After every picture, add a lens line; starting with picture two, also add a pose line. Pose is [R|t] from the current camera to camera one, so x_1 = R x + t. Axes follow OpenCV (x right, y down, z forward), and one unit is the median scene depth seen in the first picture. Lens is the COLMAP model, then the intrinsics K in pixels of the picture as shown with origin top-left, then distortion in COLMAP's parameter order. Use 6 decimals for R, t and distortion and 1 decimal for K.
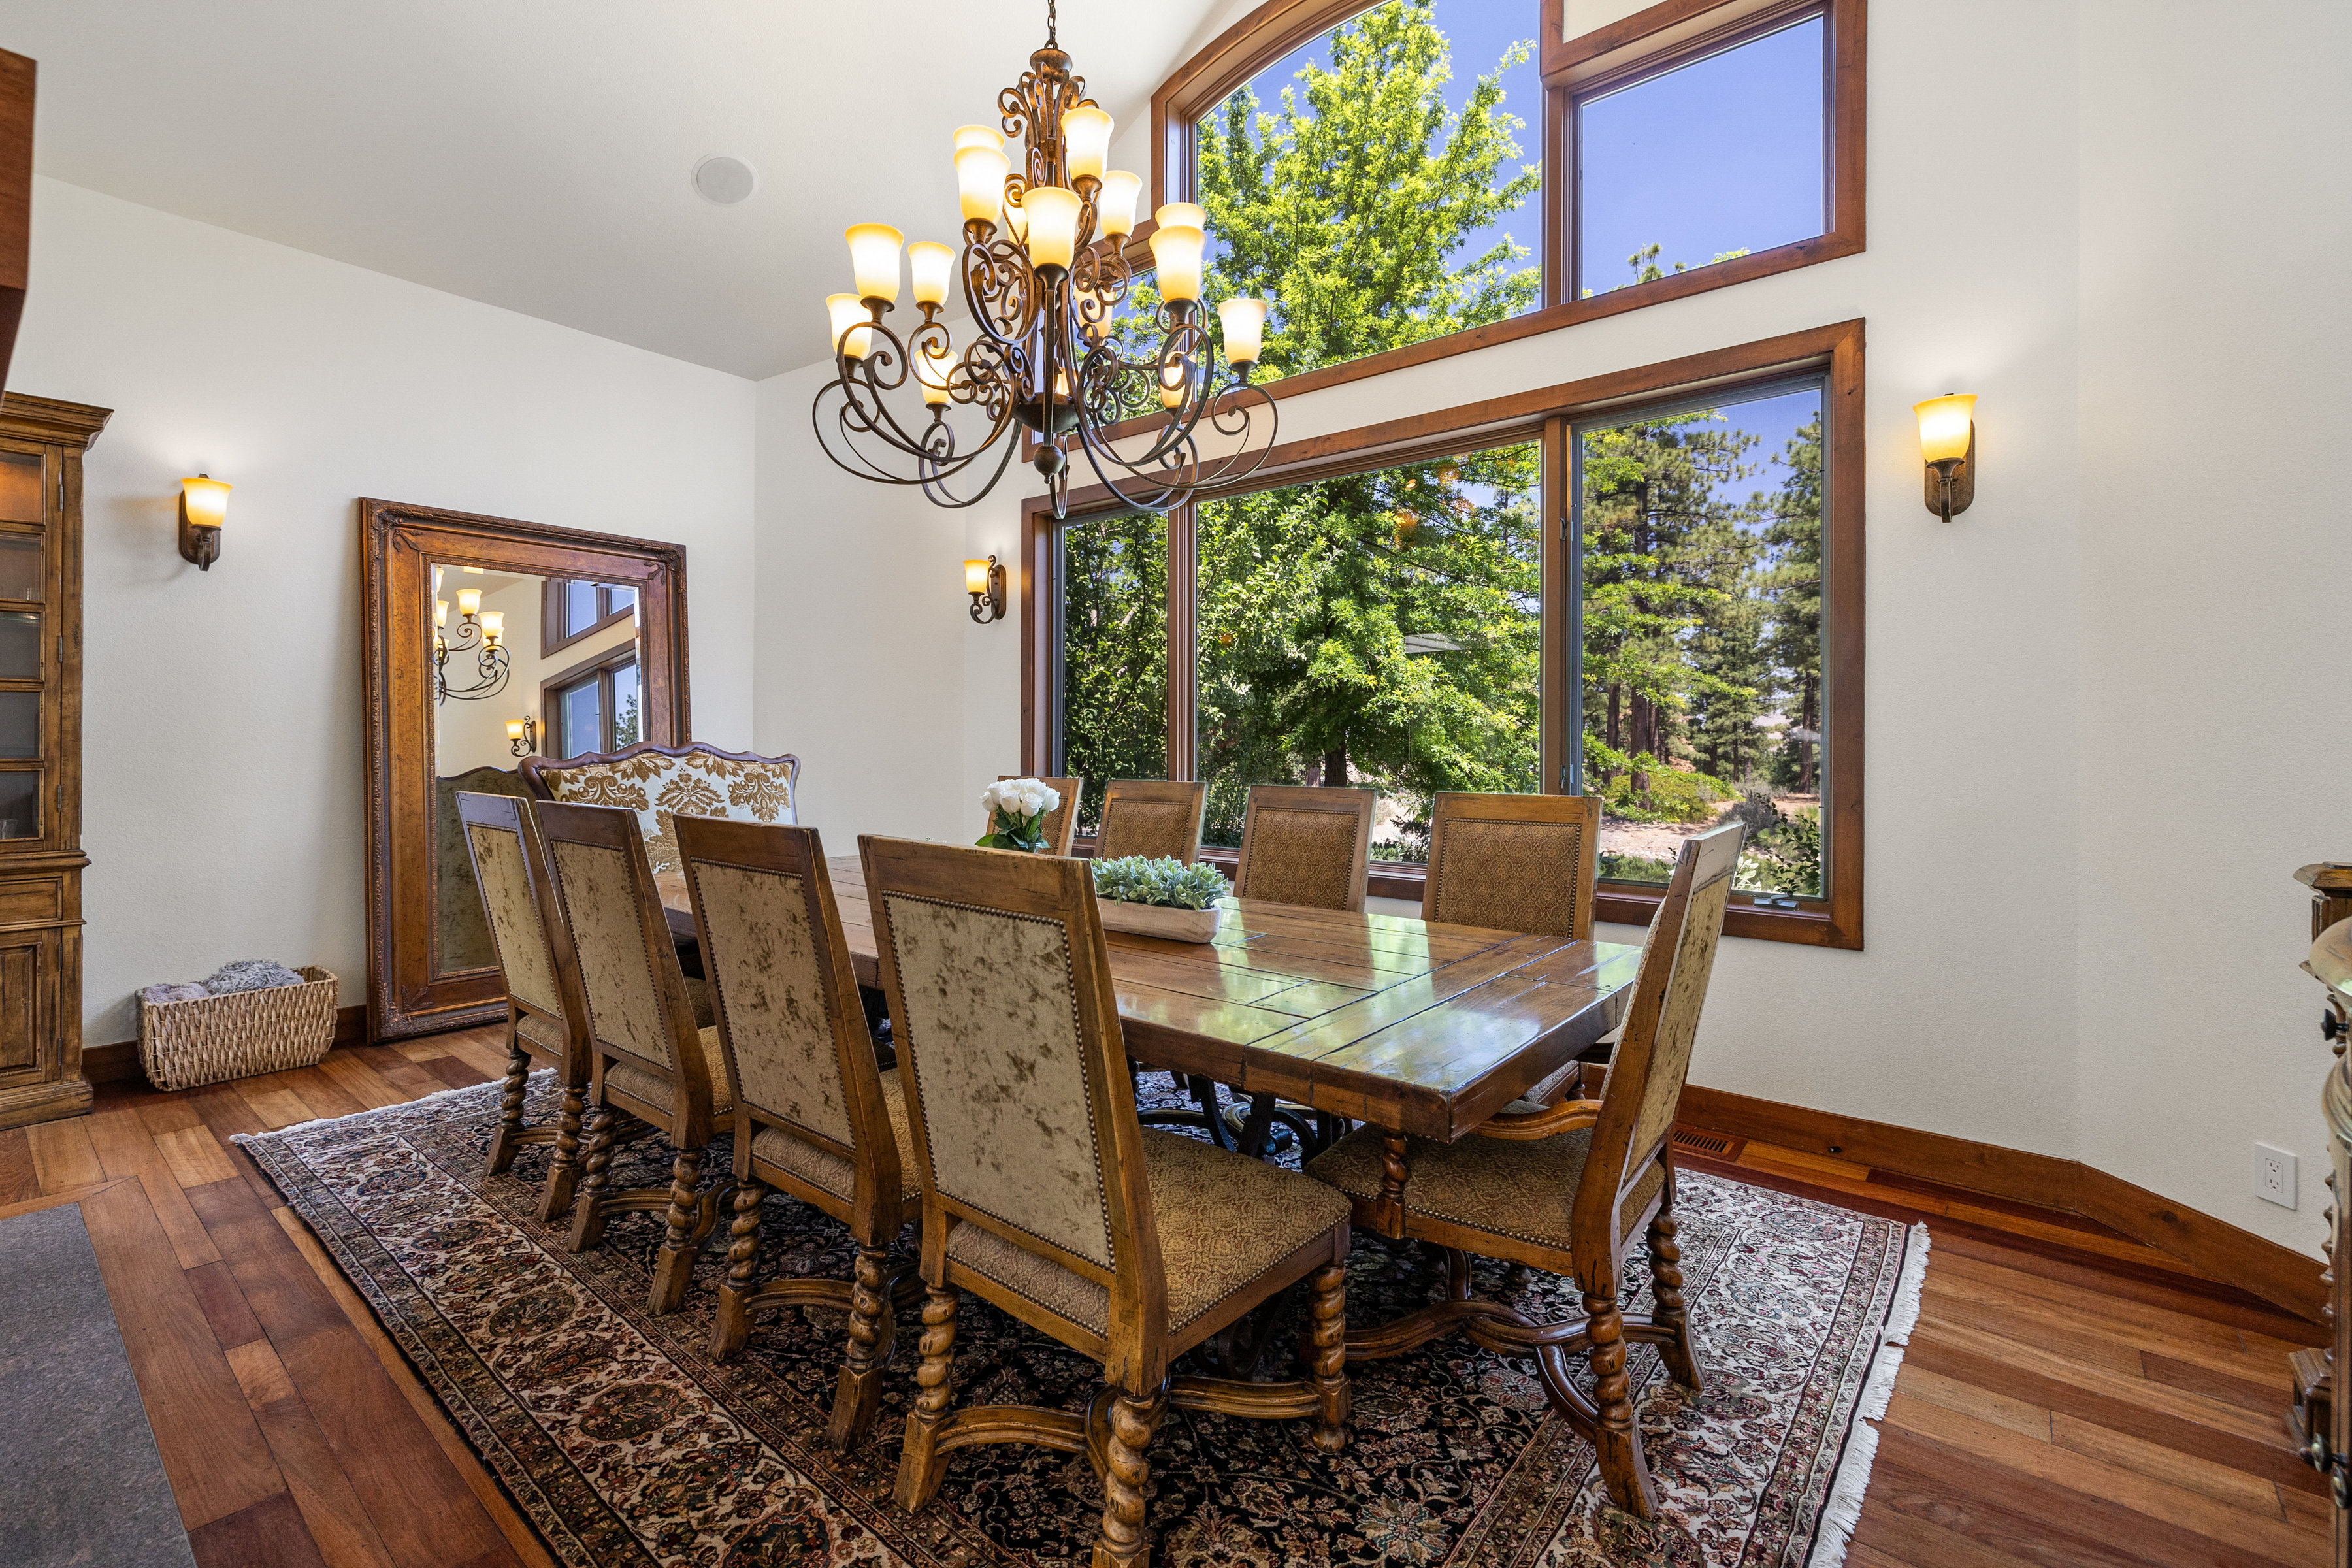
lens RADIAL K [[988.2, 0, 1173.8], [0, 988.2, 749.3], [0, 0, 1]] dist [0.001657, -0.000579]
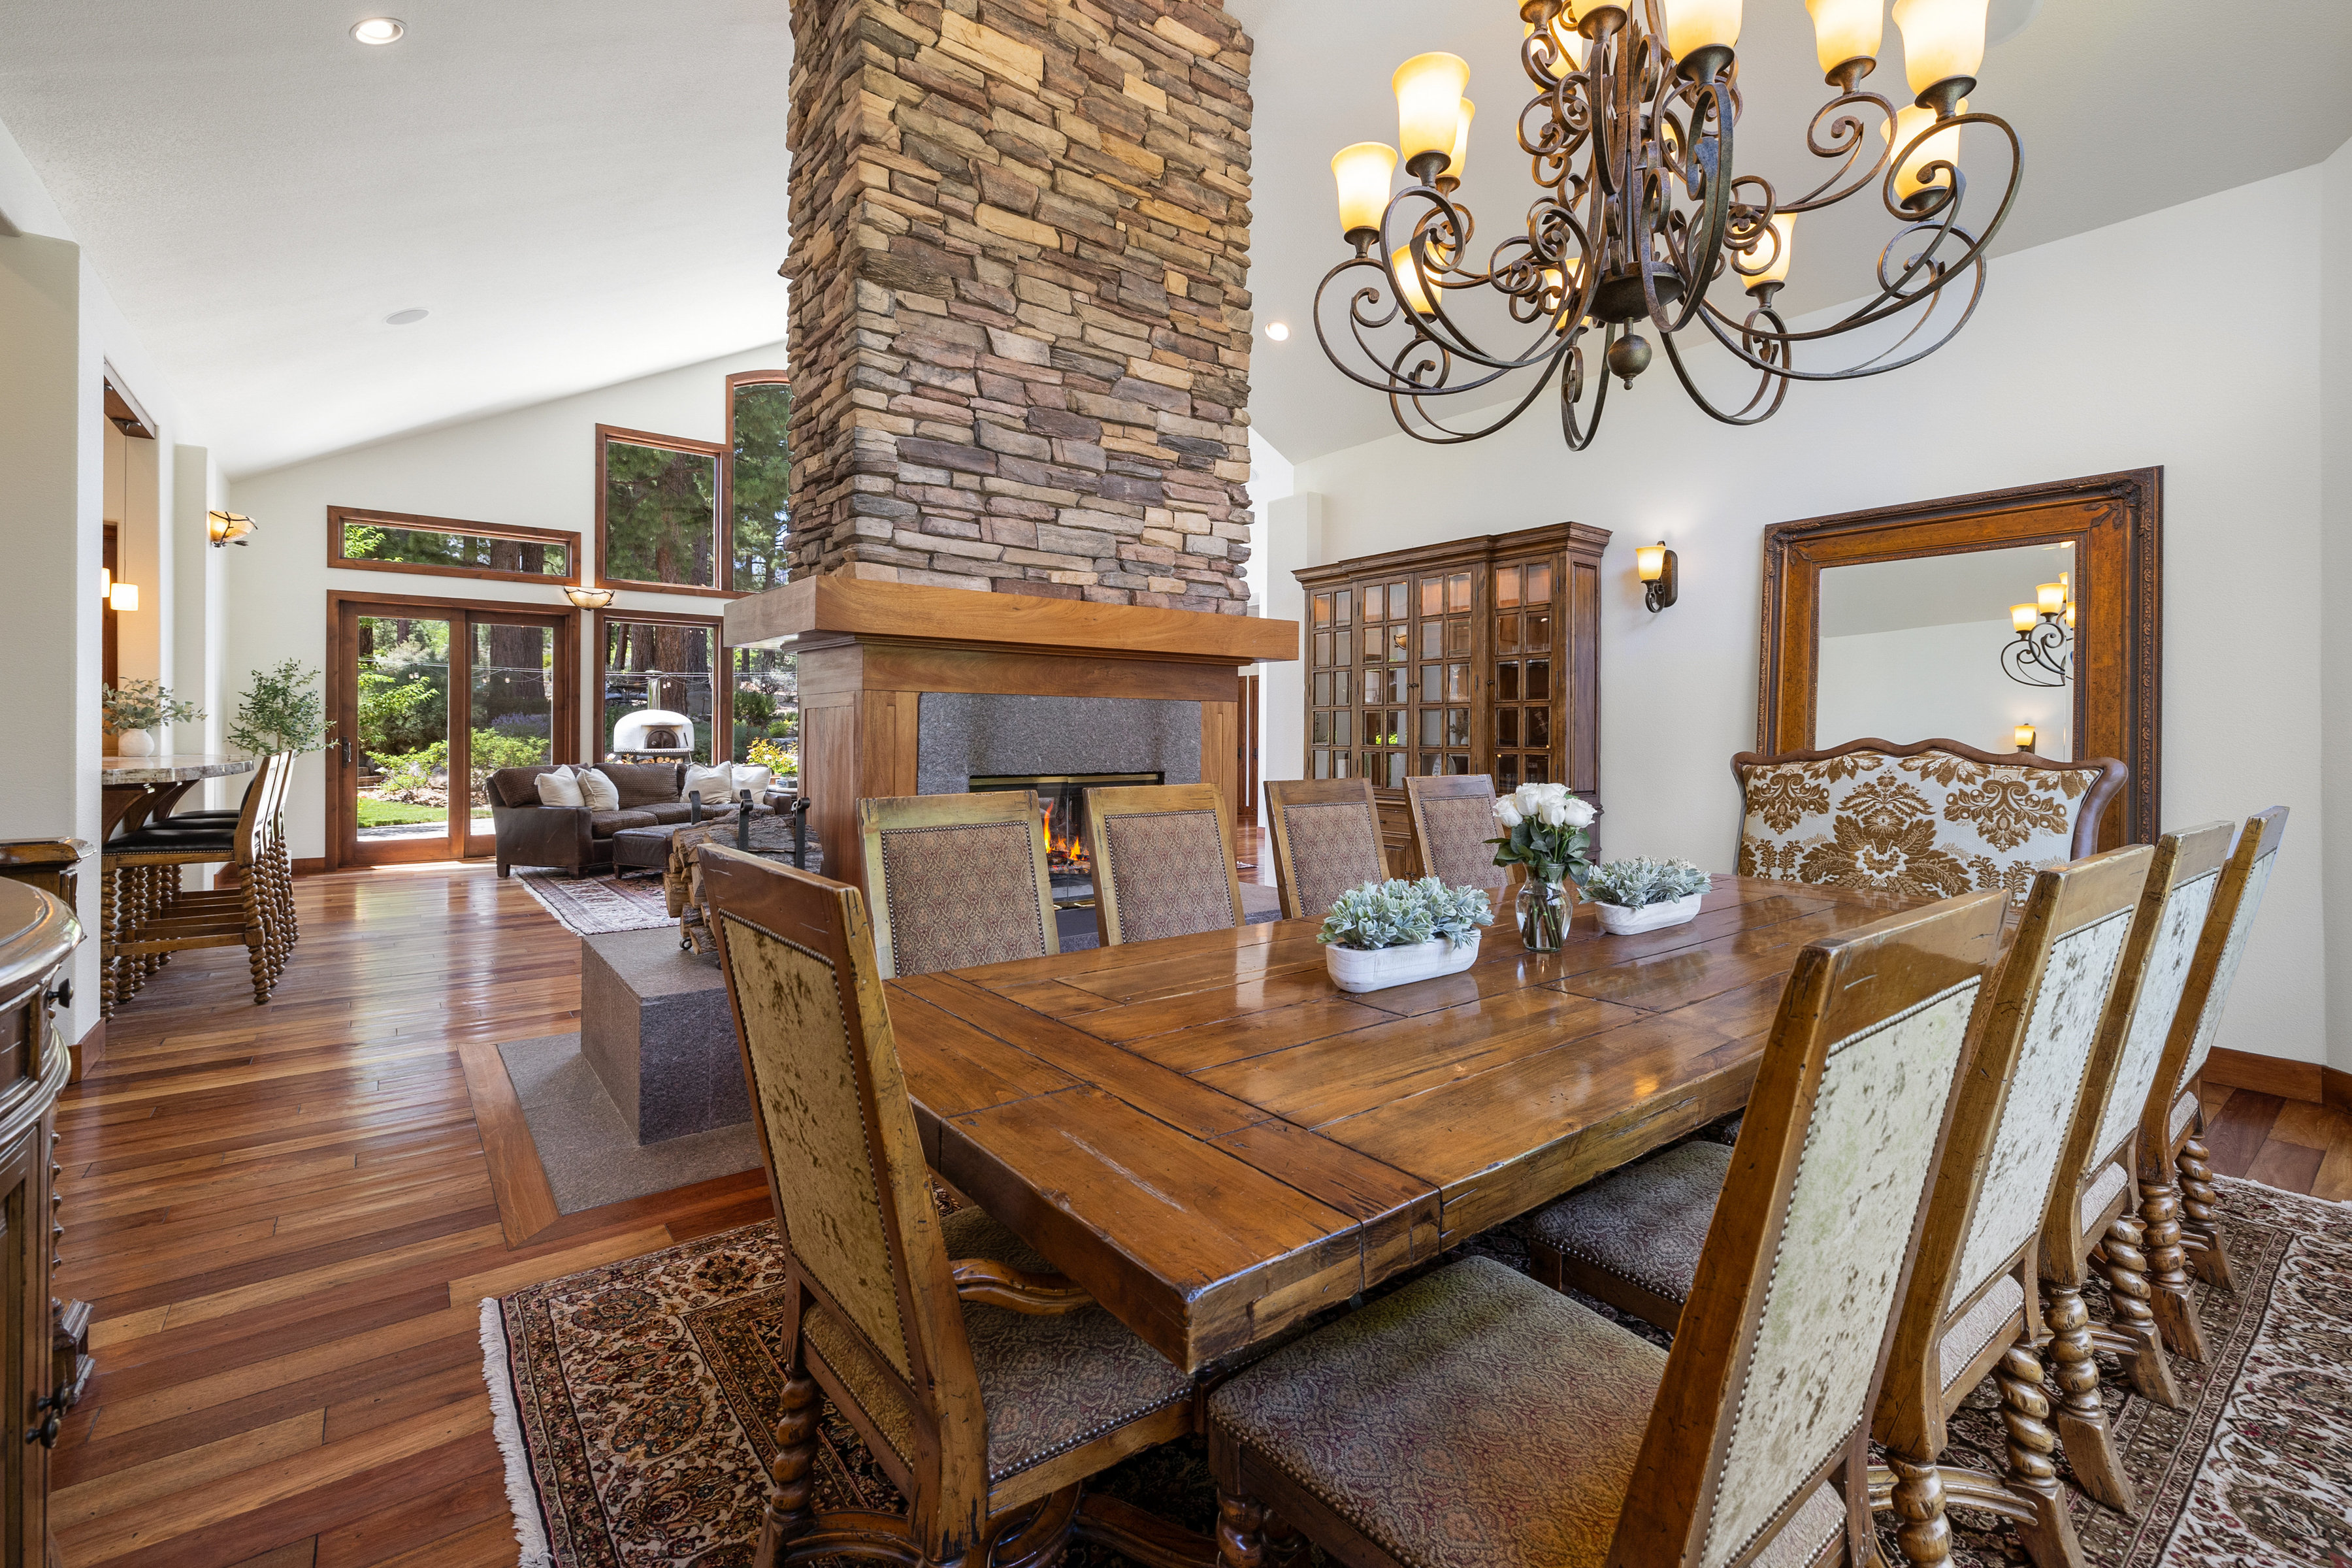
lens RADIAL K [[988.2, 0, 1173.8], [0, 988.2, 749.3], [0, 0, 1]] dist [0.001657, -0.000579]
pose [[-0.189167, 0.000151, -0.981945, 0.414077], [-0.024815, 0.999680, 0.004934, 0.012996], [0.981631, 0.025300, -0.189102, 0.556400]]
